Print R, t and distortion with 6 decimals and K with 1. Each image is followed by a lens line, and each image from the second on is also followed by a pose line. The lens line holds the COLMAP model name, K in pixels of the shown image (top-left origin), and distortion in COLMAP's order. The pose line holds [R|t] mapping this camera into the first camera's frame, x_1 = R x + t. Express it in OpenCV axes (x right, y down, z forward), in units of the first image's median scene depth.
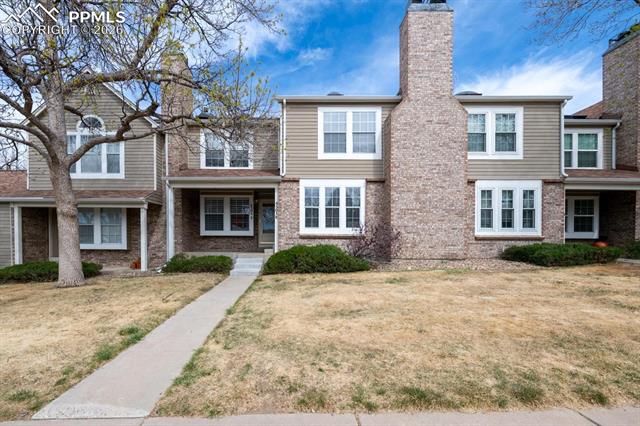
lens RADIAL K [[271.4, 0, 296.0], [0, 271.4, 248.2], [0, 0, 1]] dist [-0.000724, -0.000196]
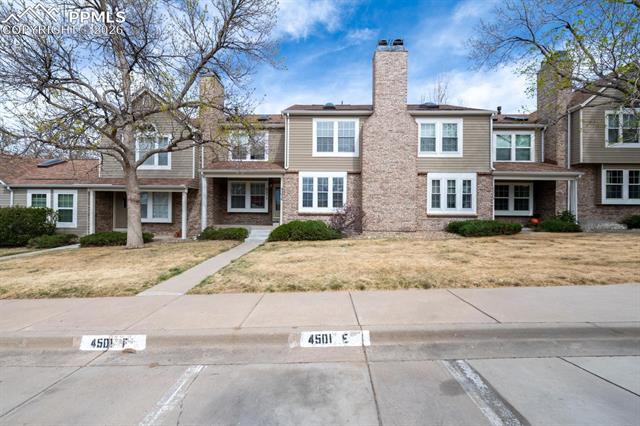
lens RADIAL K [[257.0, 0, 320.0], [0, 257.0, 213.0], [0, 0, 1]] dist [0.000582, -0.000003]
pose [[0.999602, 0.002848, -0.028059, 0.158211], [-0.003627, 0.999609, -0.027740, -0.012202], [0.027969, 0.027831, 0.999221, -0.273897]]
